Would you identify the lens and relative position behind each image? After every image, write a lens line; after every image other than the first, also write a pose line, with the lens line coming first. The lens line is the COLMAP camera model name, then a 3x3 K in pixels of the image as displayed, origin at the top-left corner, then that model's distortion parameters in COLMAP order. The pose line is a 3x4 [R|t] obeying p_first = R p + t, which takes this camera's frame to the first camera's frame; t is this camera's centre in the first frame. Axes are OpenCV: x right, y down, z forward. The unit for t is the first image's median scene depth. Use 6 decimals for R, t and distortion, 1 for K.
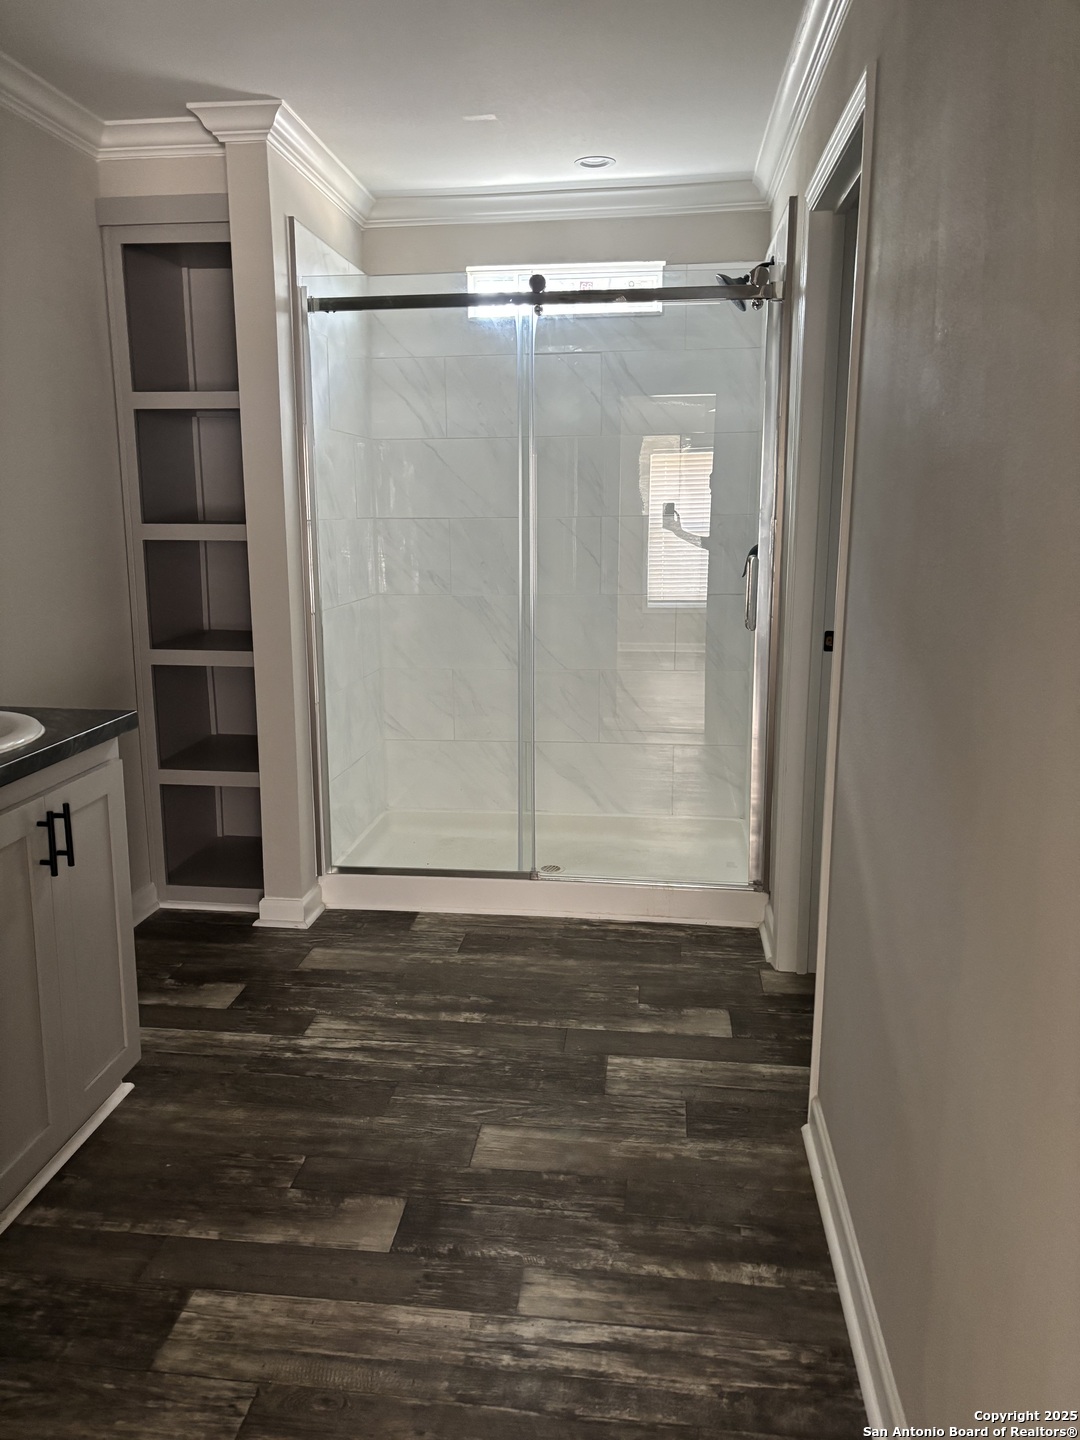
lens RADIAL K [[1091.0, 0, 525.2], [0, 1091.0, 722.2], [0, 0, 1]] dist [0.058546, -0.048500]
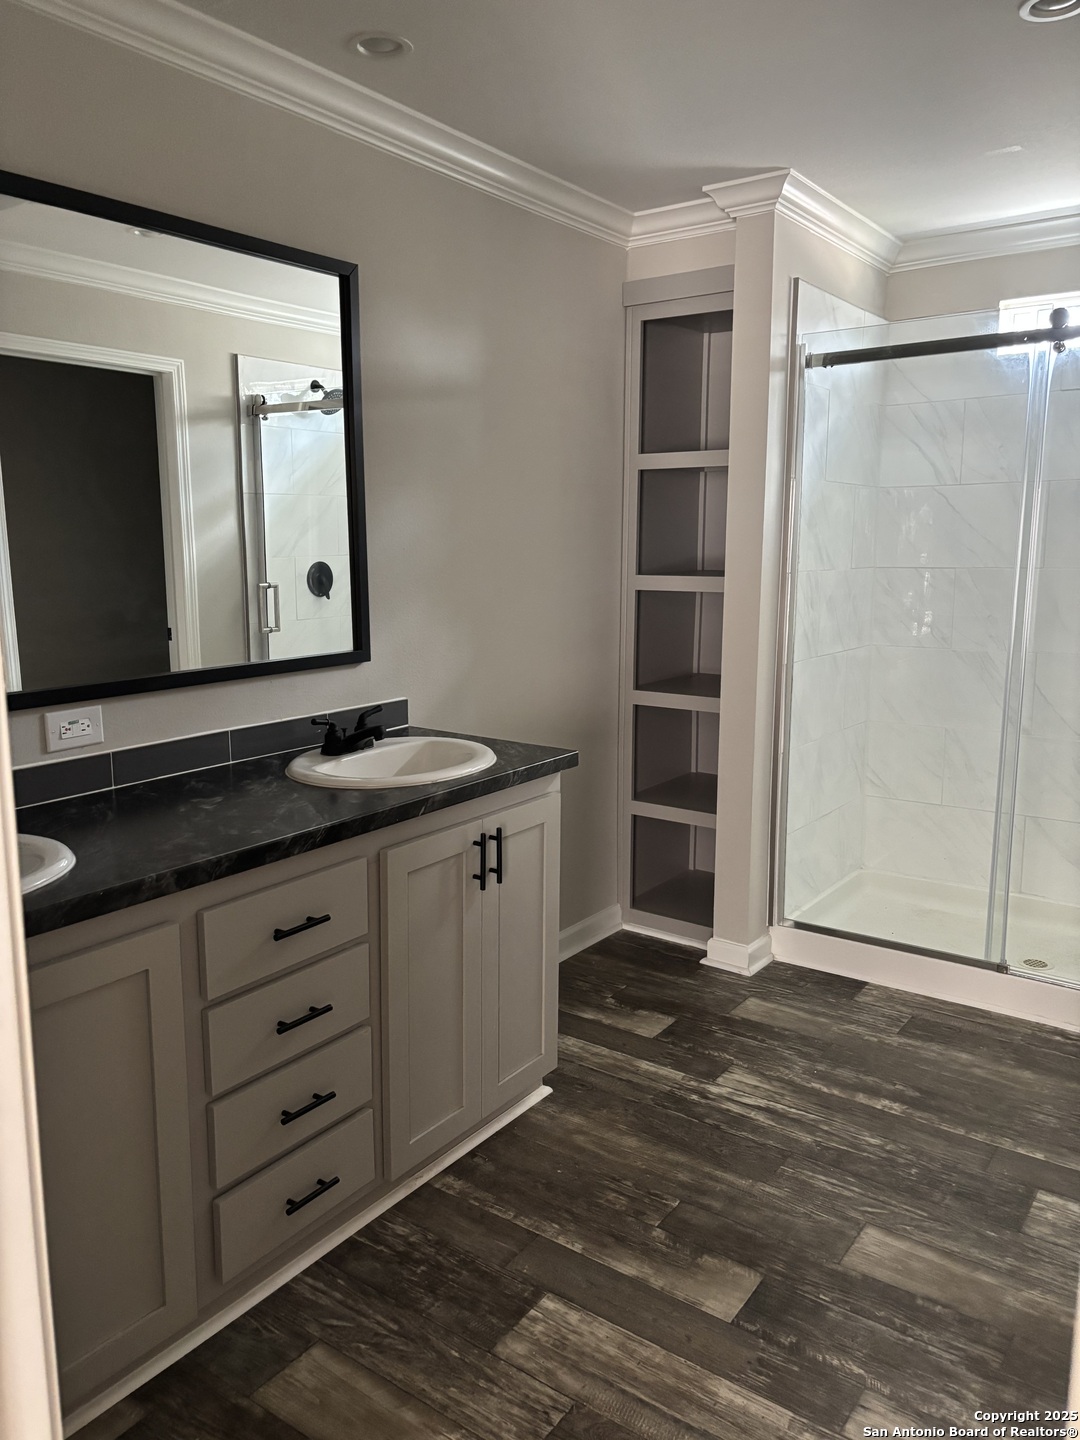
lens RADIAL K [[1091.0, 0, 537.8], [0, 1091.0, 724.1], [0, 0, 1]] dist [0.058546, -0.048500]
pose [[0.878402, 0.083716, -0.470533, 0.119168], [-0.096436, 0.995335, -0.002941, -0.028526], [0.468091, 0.047960, 0.882378, 0.012680]]
